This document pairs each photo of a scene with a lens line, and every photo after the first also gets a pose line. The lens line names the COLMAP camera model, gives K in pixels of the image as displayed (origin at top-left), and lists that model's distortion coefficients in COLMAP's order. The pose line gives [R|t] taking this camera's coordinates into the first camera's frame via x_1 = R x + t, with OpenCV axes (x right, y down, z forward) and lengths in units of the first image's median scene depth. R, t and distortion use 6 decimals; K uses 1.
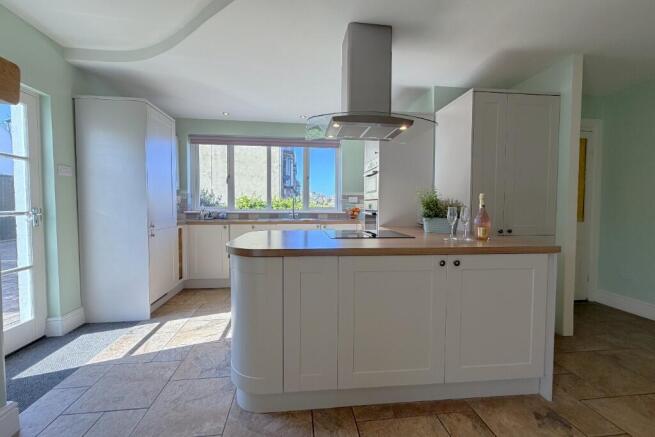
lens RADIAL K [[258.6, 0, 326.0], [0, 258.6, 214.8], [0, 0, 1]] dist [0.001630, 0.000074]
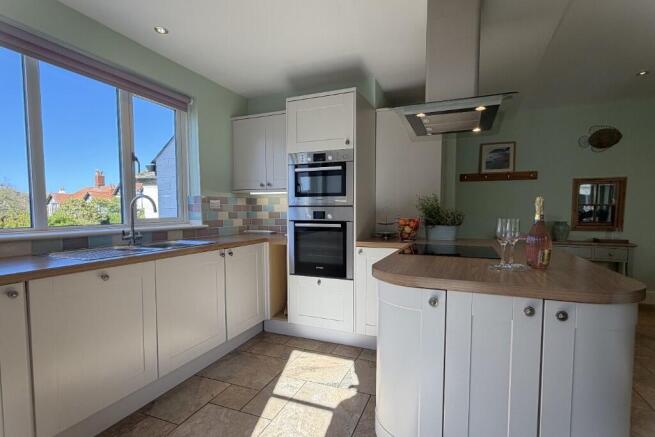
lens RADIAL K [[324.1, 0, 325.7], [0, 324.1, 230.8], [0, 0, 1]] dist [0.002143, 0.000057]
pose [[0.476265, -0.061270, 0.877165, -0.474516], [0.032598, 0.998114, 0.052019, -0.029112], [-0.878697, 0.003818, 0.477364, 0.432075]]
